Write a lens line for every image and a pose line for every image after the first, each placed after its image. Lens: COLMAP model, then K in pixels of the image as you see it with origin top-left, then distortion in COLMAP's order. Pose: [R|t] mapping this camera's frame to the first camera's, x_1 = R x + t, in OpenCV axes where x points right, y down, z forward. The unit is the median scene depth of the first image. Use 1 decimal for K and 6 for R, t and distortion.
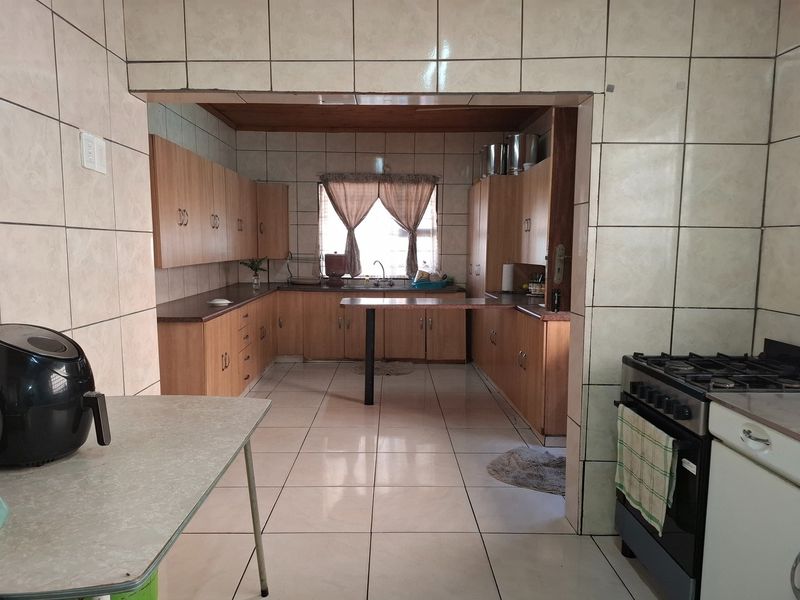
lens RADIAL K [[562.4, 0, 393.6], [0, 562.4, 301.1], [0, 0, 1]] dist [0.082718, -0.084220]
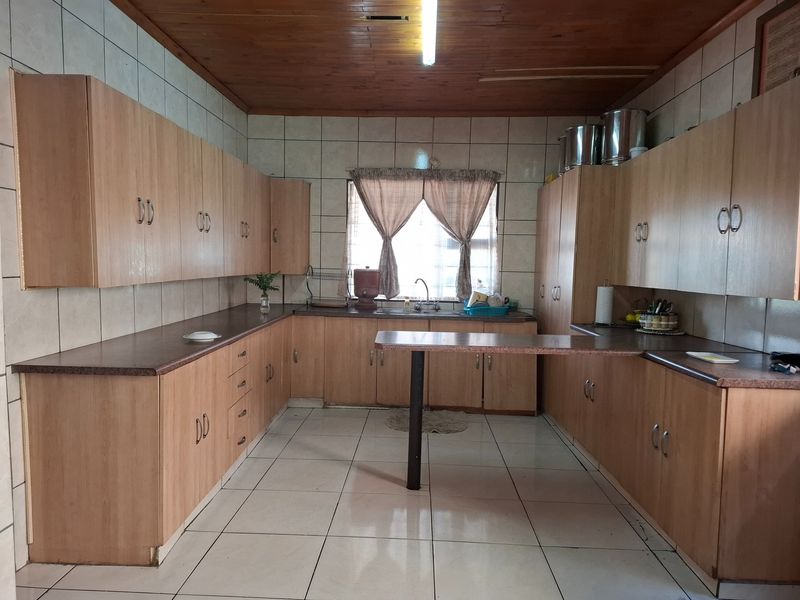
lens RADIAL K [[562.4, 0, 393.6], [0, 562.4, 301.1], [0, 0, 1]] dist [0.082718, -0.084220]
pose [[0.998652, 0.017355, -0.048921, -0.027573], [-0.018718, 0.999445, -0.027559, -0.018350], [0.048416, 0.028437, 0.998422, 0.219718]]
